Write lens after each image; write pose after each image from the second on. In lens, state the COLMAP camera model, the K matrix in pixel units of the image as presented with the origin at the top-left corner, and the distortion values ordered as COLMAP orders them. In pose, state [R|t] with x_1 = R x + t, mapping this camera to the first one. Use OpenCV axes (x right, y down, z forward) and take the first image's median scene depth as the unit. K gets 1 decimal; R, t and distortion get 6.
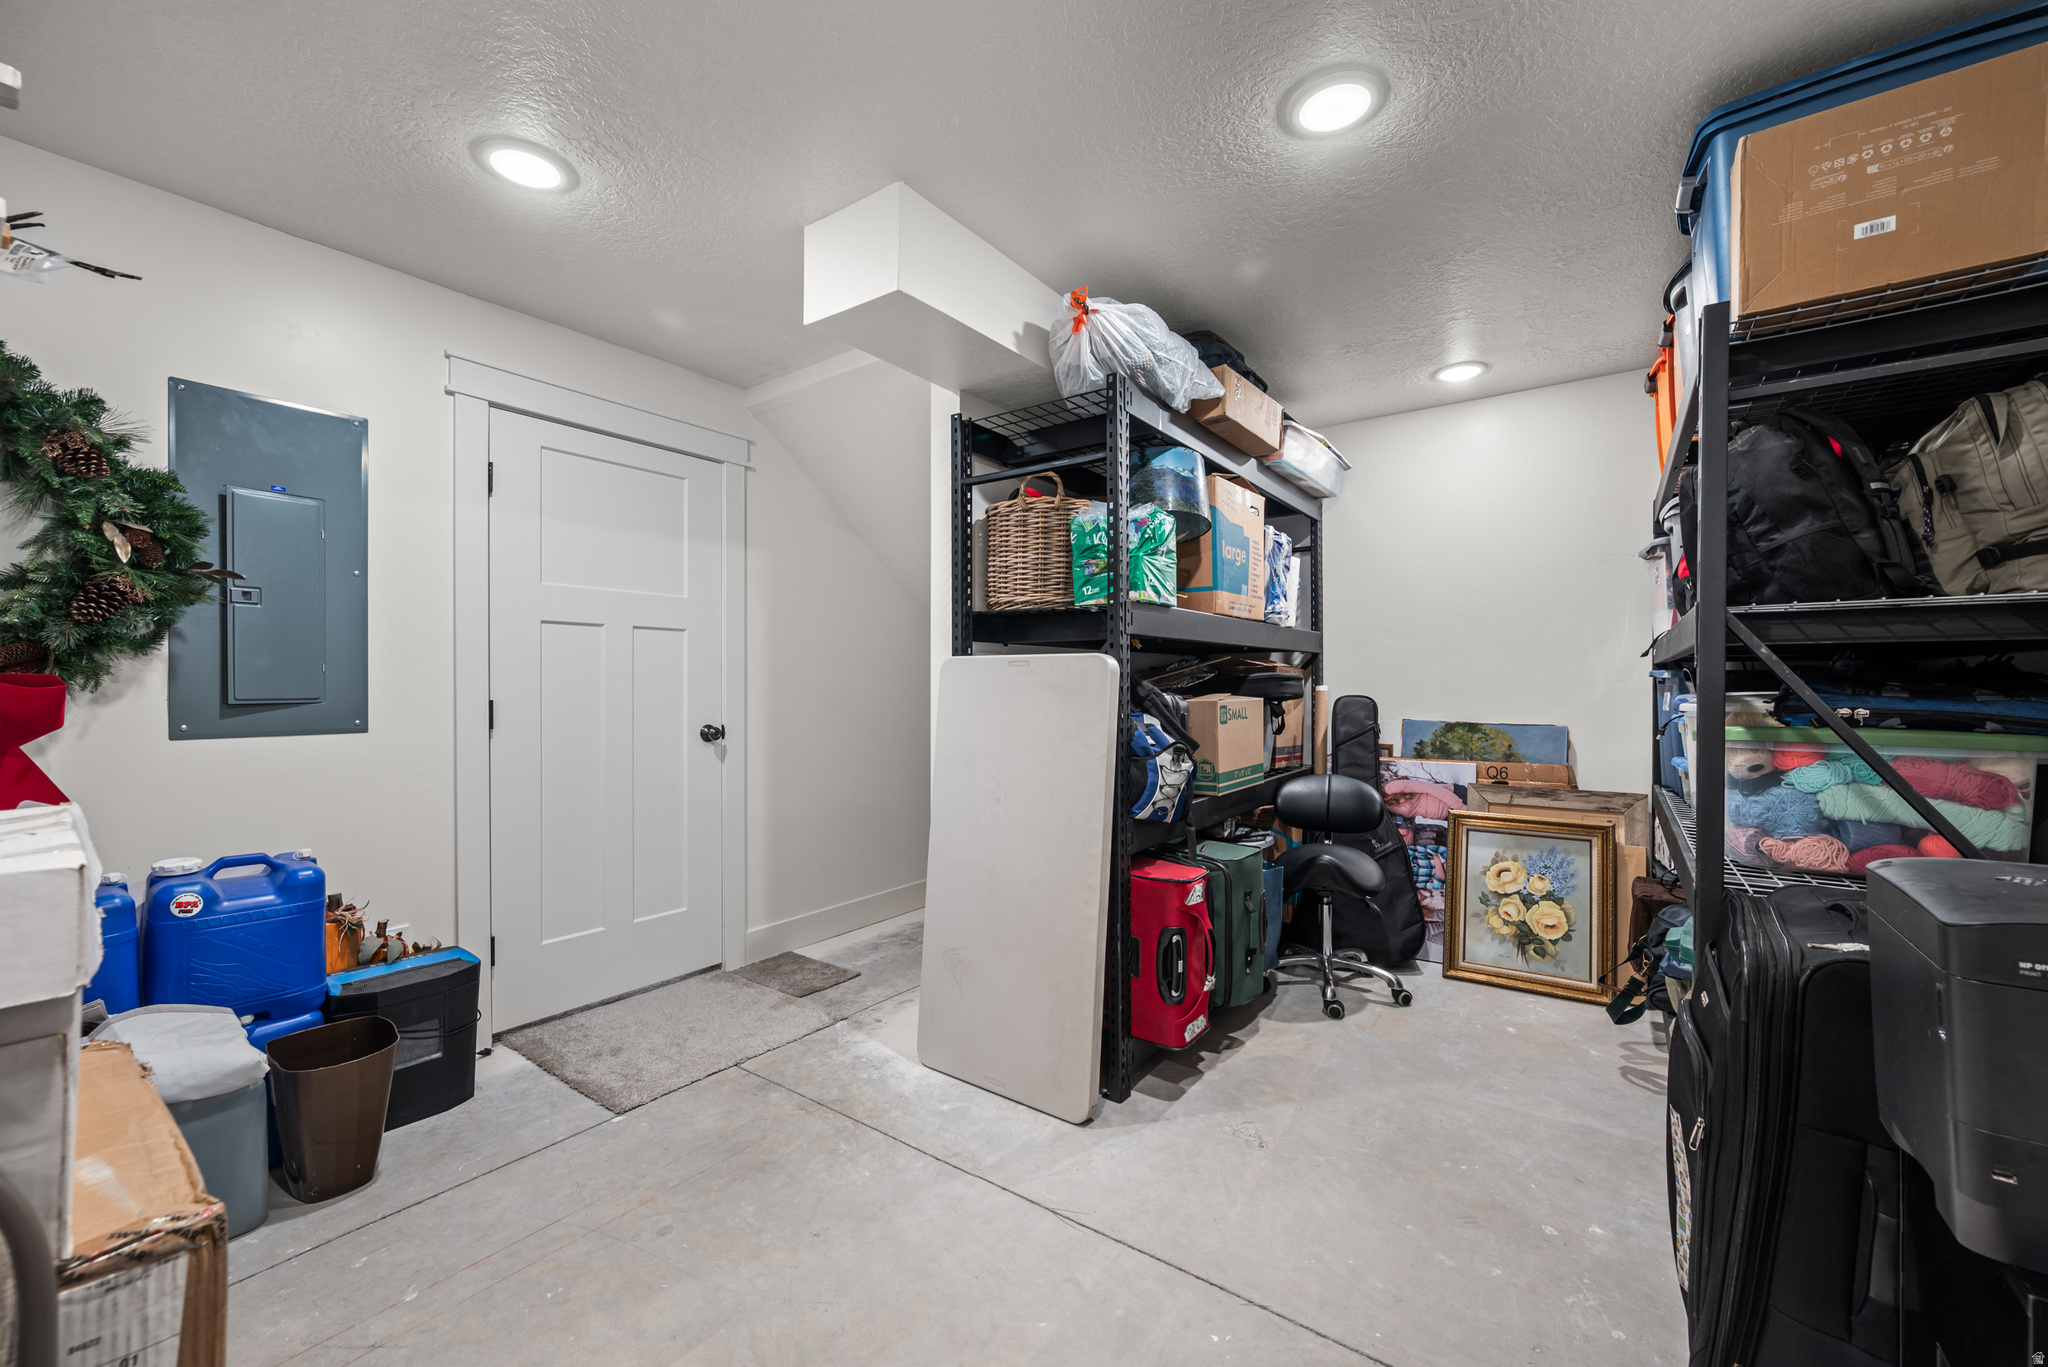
lens RADIAL K [[812.4, 0, 1020.2], [0, 812.4, 690.7], [0, 0, 1]] dist [-0.002549, 0.000098]
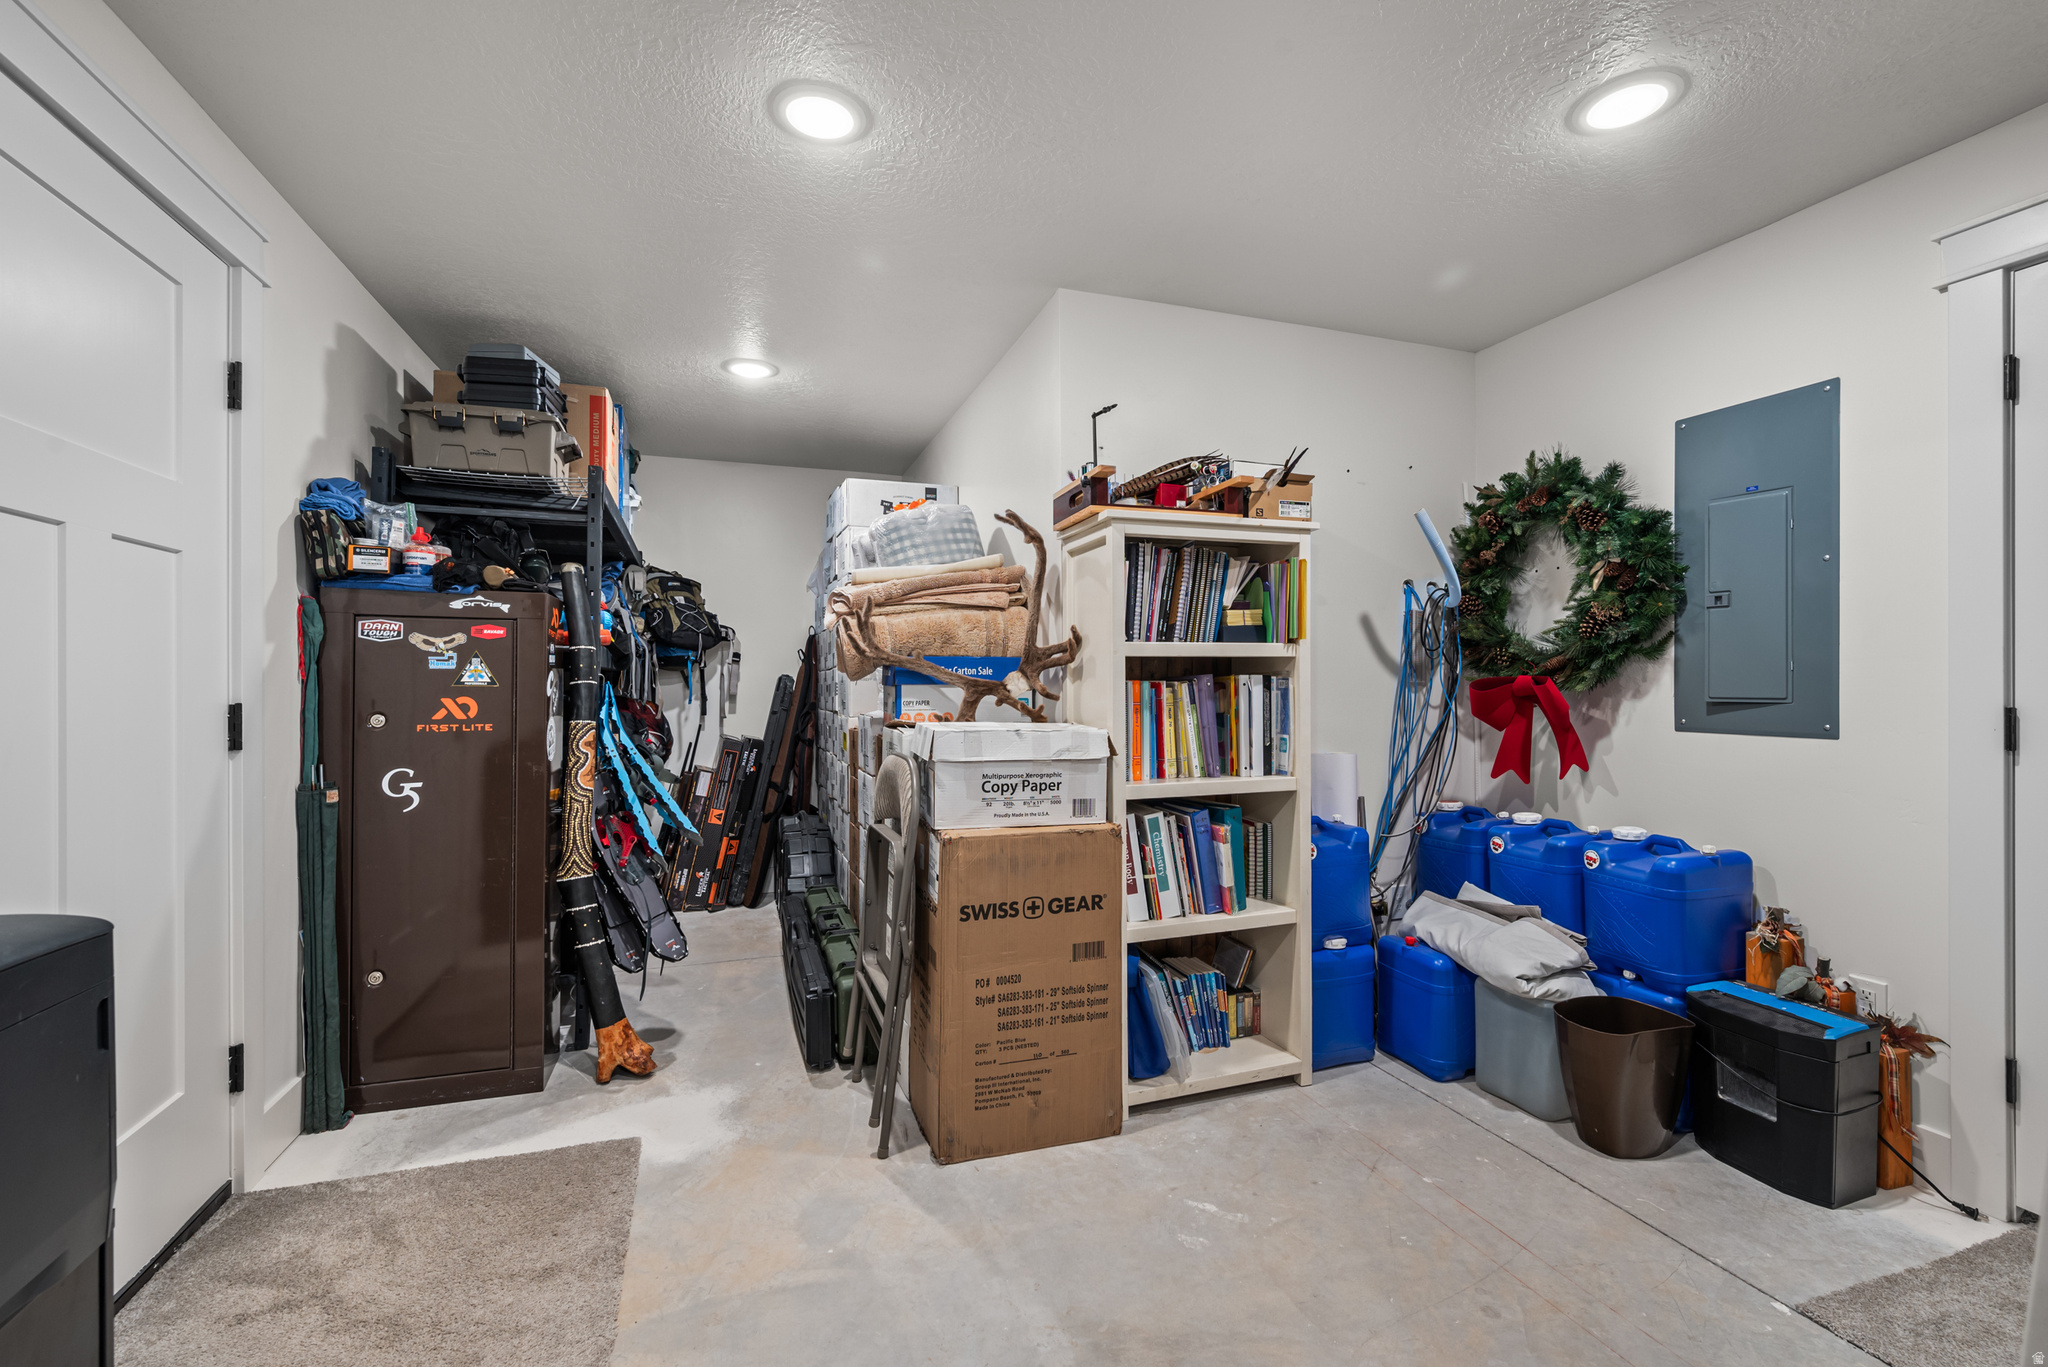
lens RADIAL K [[865.9, 0, 1023.2], [0, 865.9, 680.7], [0, 0, 1]] dist [-0.000465, 0.000171]
pose [[-0.574743, 0.000321, -0.818334, 0.518952], [-0.001134, 0.999999, 0.001189, -0.012063], [0.818333, 0.001612, -0.574742, 0.948617]]
